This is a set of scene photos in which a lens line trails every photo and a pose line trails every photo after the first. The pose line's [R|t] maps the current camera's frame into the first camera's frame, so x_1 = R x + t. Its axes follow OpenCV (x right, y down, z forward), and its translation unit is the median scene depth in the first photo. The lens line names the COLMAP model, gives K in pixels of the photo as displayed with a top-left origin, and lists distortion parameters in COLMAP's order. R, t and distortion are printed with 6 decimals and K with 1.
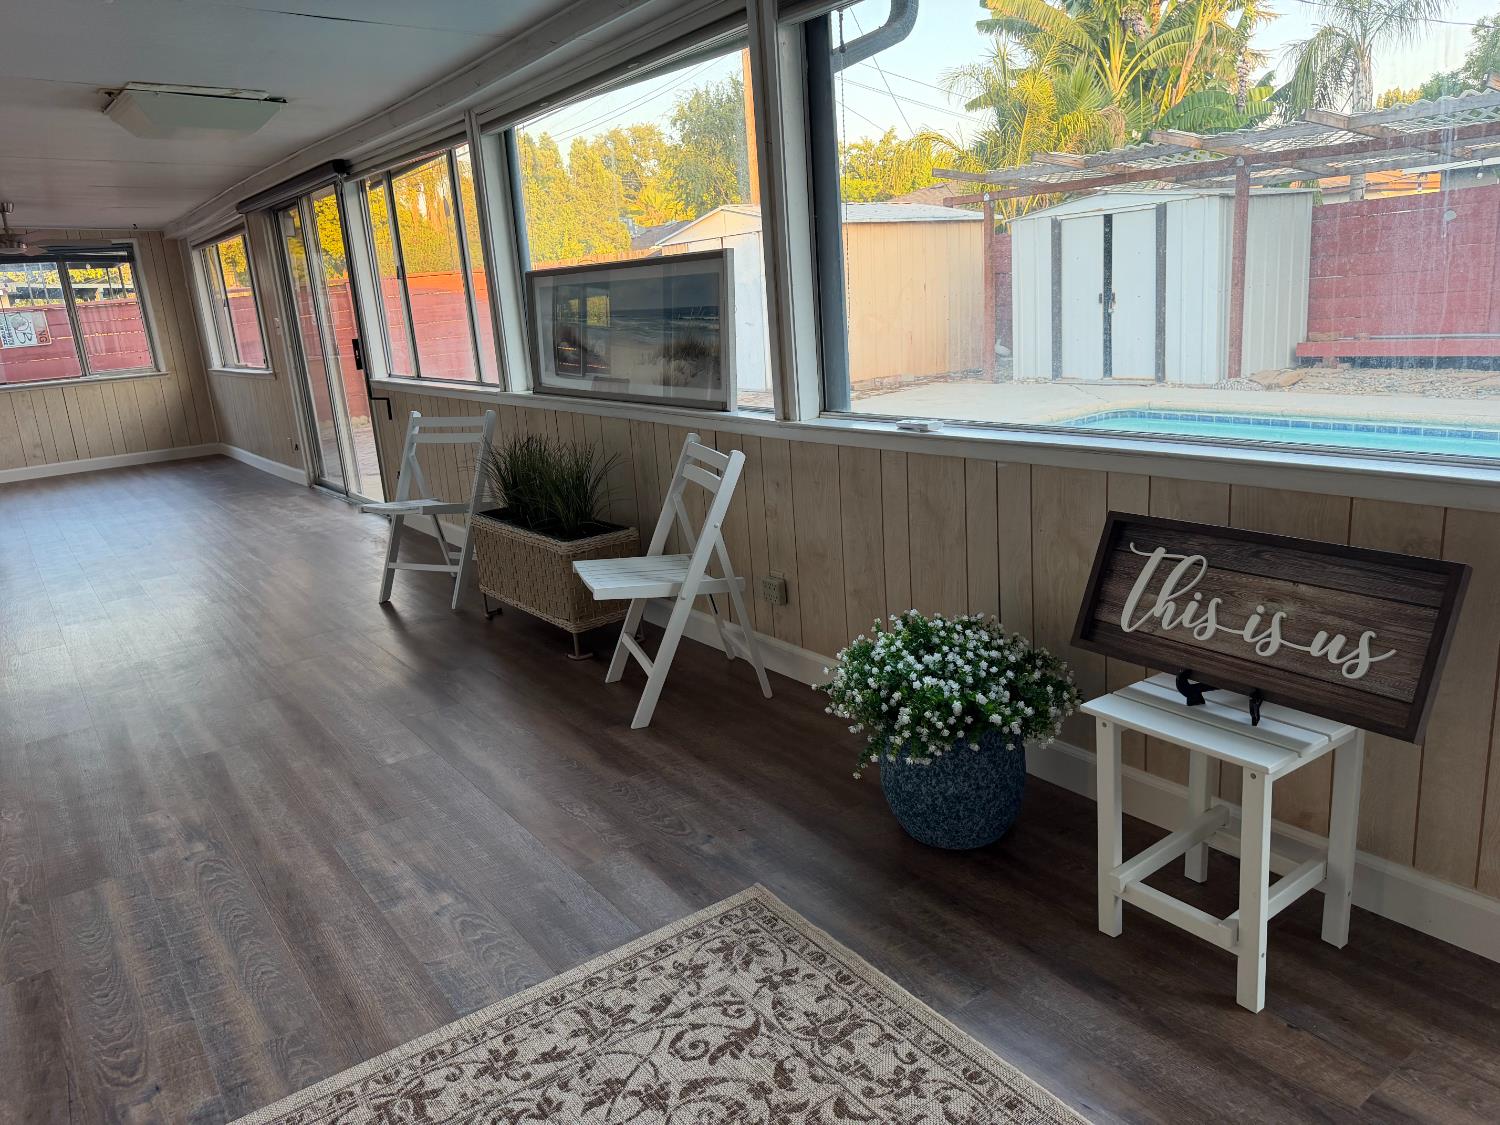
lens RADIAL K [[1065.2, 0, 750.0], [0, 1065.2, 562.5], [0, 0, 1]] dist [-0.000589, 0.002719]
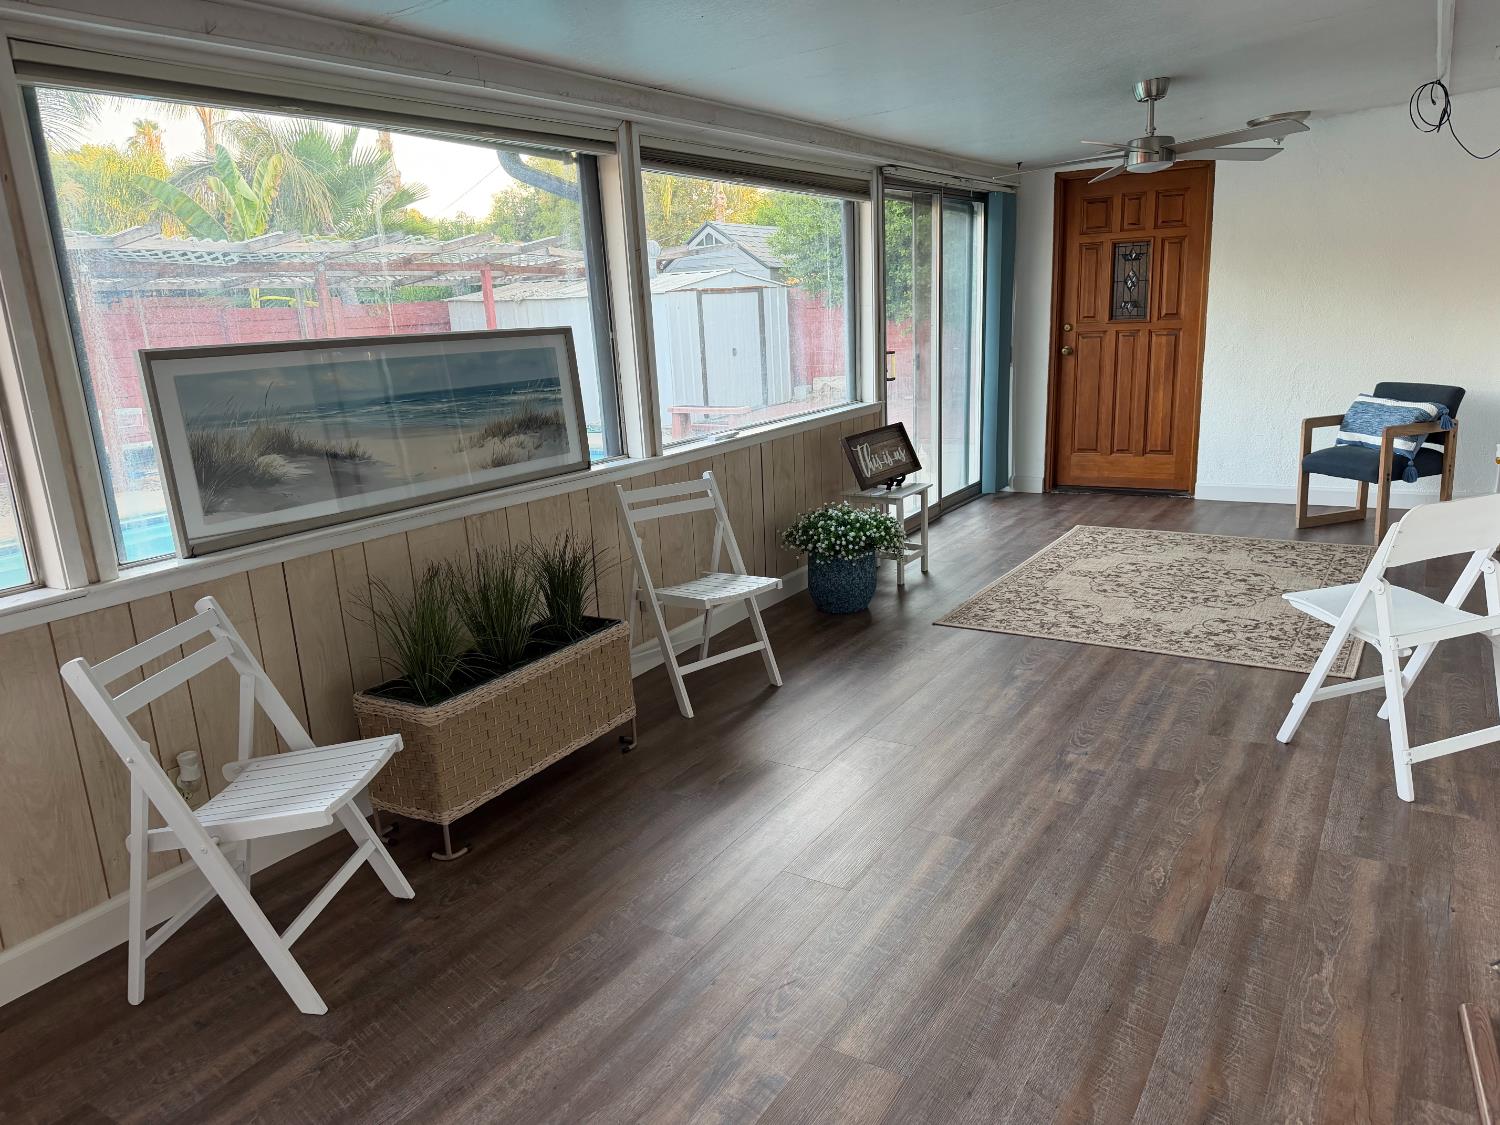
lens RADIAL K [[1065.2, 0, 750.0], [0, 1065.2, 562.5], [0, 0, 1]] dist [-0.000589, 0.002719]
pose [[-0.365893, -0.130105, 0.921518, -1.674499], [0.315827, 0.914060, 0.254453, -0.416638], [-0.875429, 0.384143, -0.293357, 1.800025]]
